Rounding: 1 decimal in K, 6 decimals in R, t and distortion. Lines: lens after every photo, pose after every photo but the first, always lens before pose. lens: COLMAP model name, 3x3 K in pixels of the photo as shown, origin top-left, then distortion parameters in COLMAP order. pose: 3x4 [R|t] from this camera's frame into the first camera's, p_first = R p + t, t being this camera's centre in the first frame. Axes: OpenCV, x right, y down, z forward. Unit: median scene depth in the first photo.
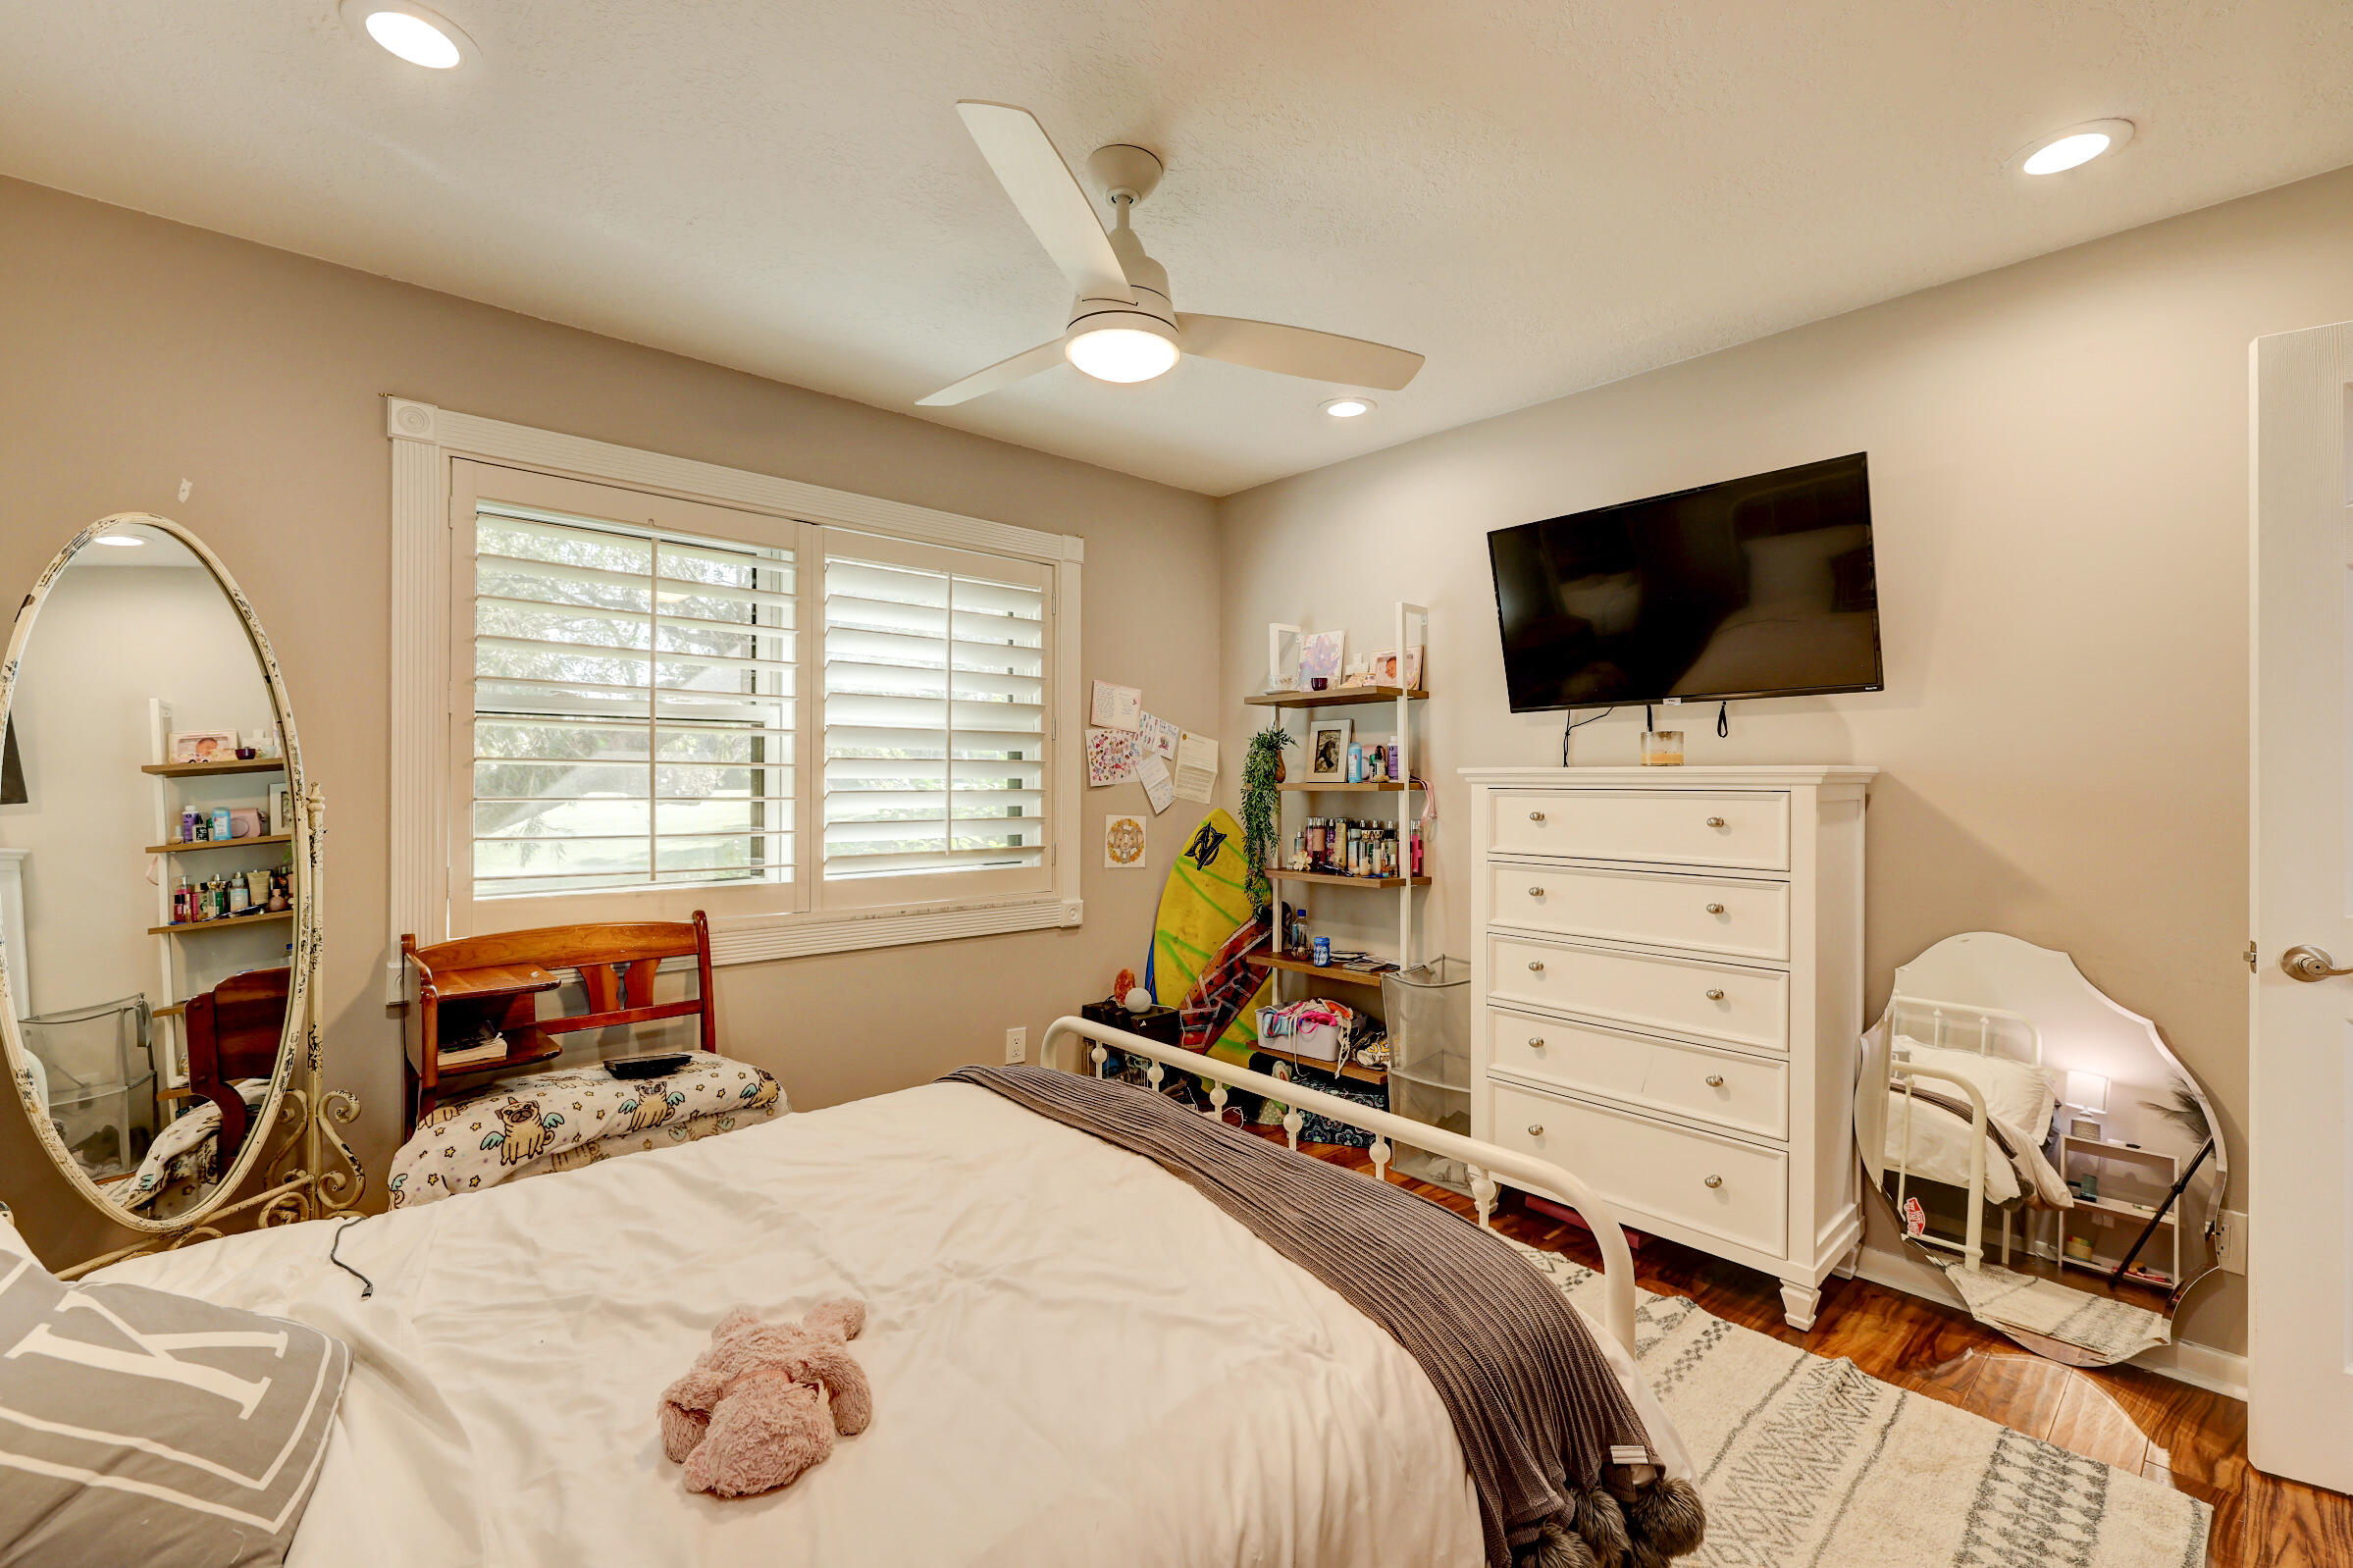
lens RADIAL K [[976.3, 0, 1168.7], [0, 976.3, 779.4], [0, 0, 1]] dist [0.001216, 0.000417]
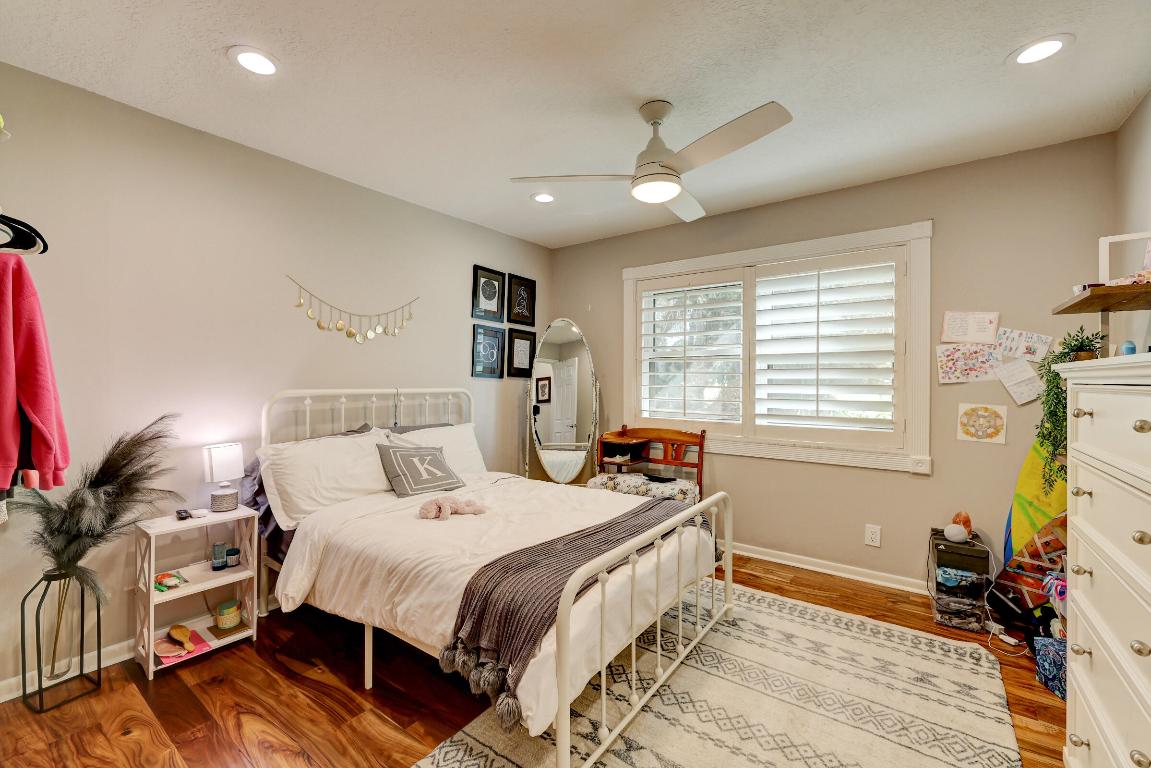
lens RADIAL K [[477.6, 0, 571.7], [0, 477.6, 381.8], [0, 0, 1]] dist [0.001216, 0.000417]
pose [[0.213237, 0.000082, -0.977000, 0.535457], [-0.000821, 1.000000, -0.000095, 0.005486], [0.977000, 0.000823, 0.213237, 0.304223]]
